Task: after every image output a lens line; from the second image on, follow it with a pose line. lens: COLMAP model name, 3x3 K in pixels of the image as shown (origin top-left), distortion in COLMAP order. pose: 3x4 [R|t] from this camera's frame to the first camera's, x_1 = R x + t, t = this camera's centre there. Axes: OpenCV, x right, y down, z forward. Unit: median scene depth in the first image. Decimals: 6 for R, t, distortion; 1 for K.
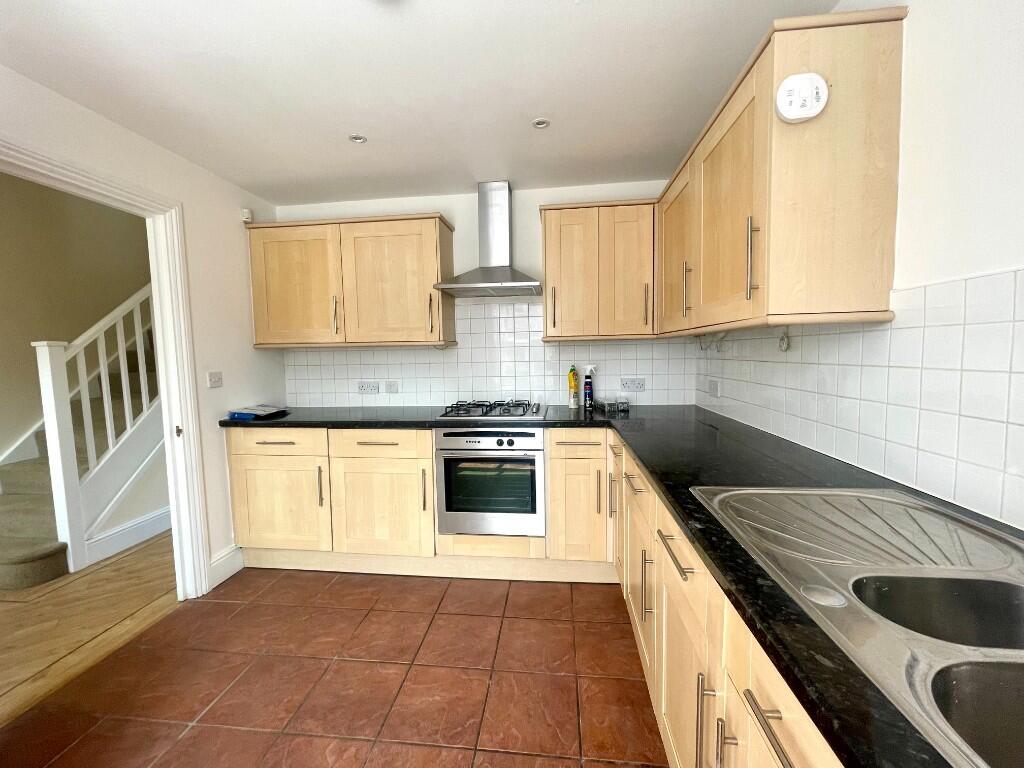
lens RADIAL K [[412.3, 0, 512.0], [0, 412.3, 384.0], [0, 0, 1]] dist [-0.001159, -0.000246]
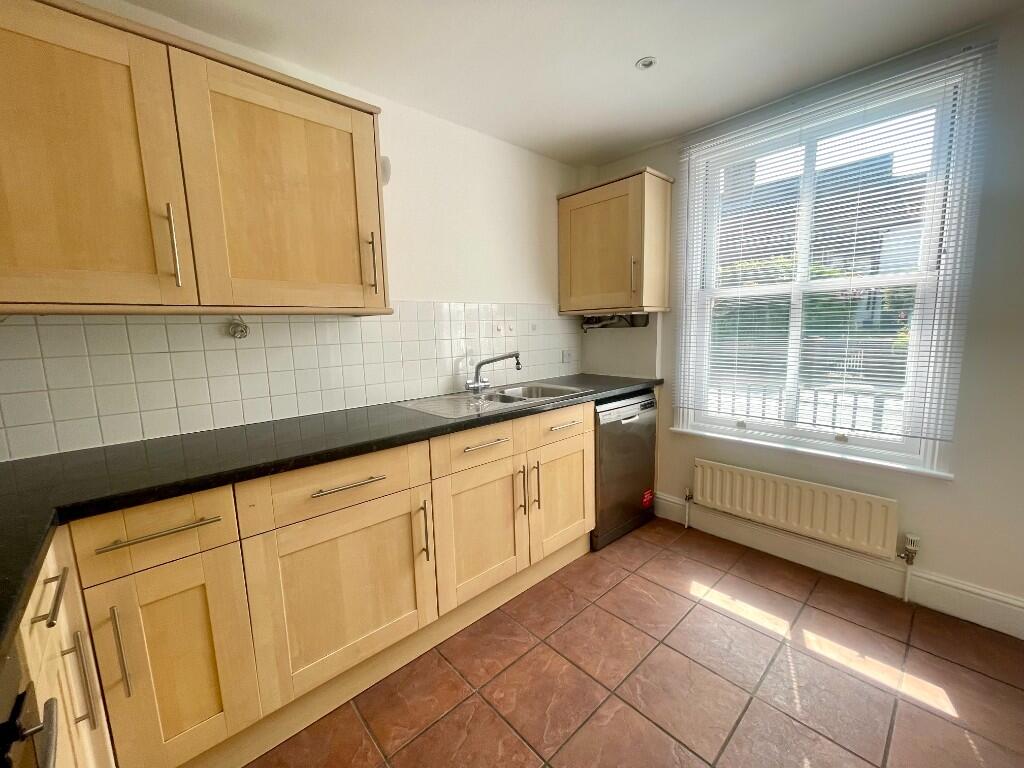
lens RADIAL K [[414.4, 0, 512.0], [0, 414.4, 384.0], [0, 0, 1]] dist [-0.002012, 0.000195]
pose [[-0.754111, -0.050474, 0.654805, -0.358565], [0.090732, 0.979475, 0.179993, -0.065299], [-0.650449, 0.195146, -0.734053, 0.947303]]
